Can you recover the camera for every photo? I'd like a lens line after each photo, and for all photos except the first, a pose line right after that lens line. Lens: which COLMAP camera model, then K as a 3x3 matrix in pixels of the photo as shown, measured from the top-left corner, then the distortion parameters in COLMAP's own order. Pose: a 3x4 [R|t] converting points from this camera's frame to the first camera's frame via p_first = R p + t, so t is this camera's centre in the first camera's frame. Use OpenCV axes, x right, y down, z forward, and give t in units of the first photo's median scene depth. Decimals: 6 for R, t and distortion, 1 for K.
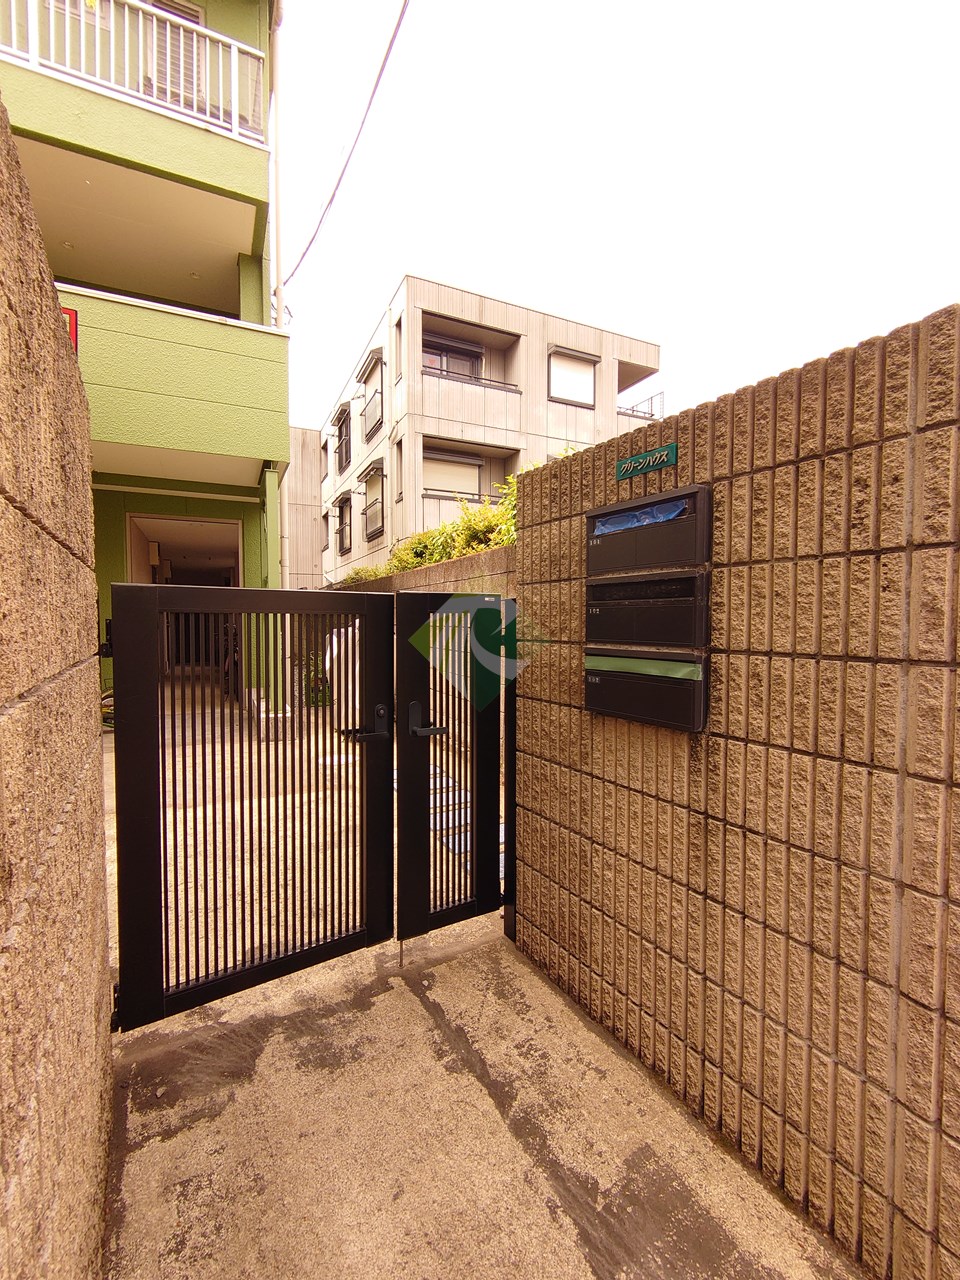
lens RADIAL K [[547.0, 0, 480.0], [0, 547.0, 640.0], [0, 0, 1]] dist [0.001422, -0.000795]
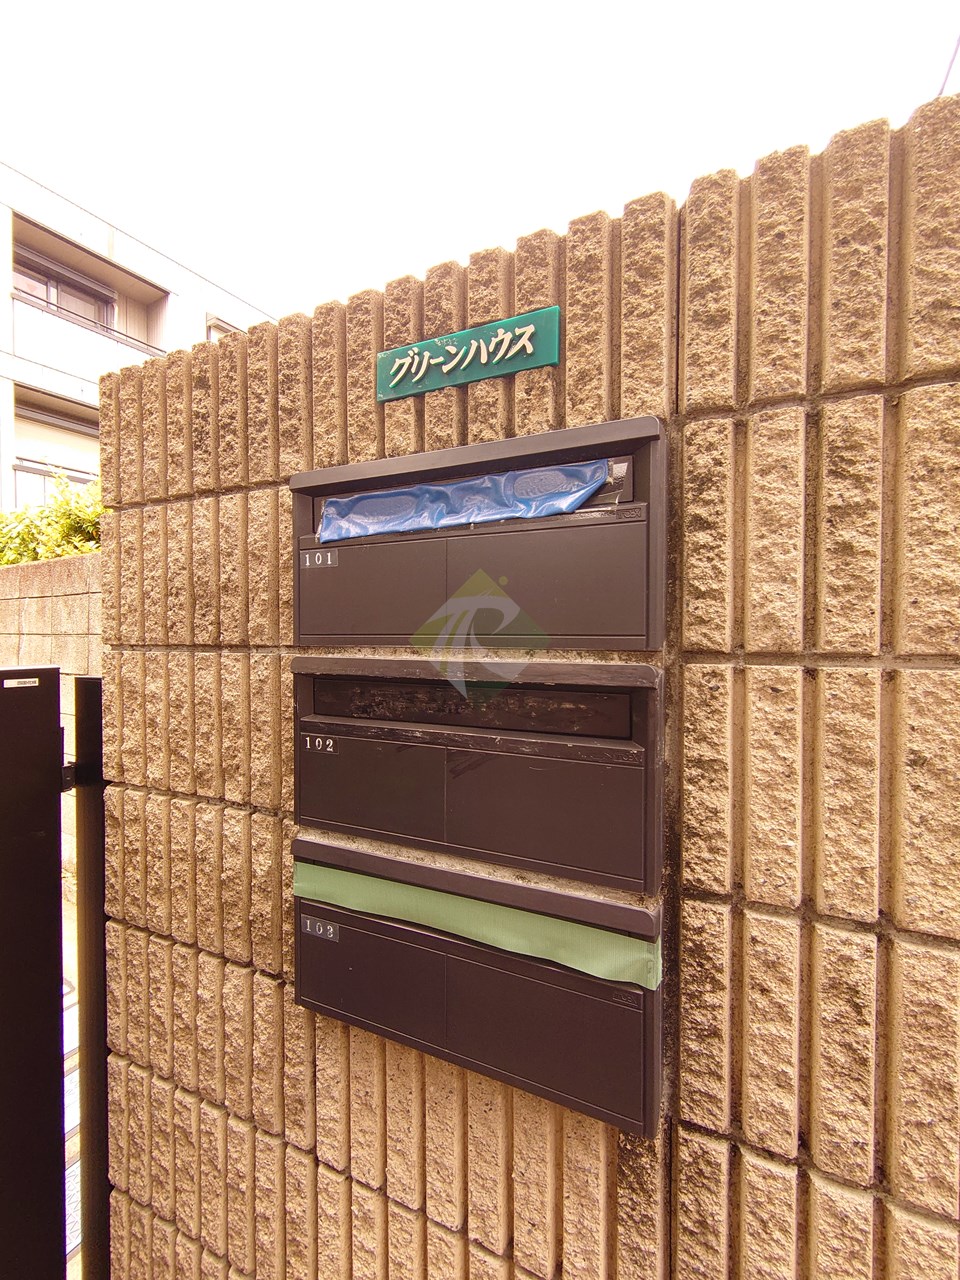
lens RADIAL K [[547.0, 0, 480.0], [0, 547.0, 640.0], [0, 0, 1]] dist [0.001422, -0.000795]
pose [[0.837599, -0.007669, 0.546231, 0.089585], [0.020319, 0.999647, -0.017123, -0.104612], [-0.545907, 0.025441, 0.837459, 0.573240]]
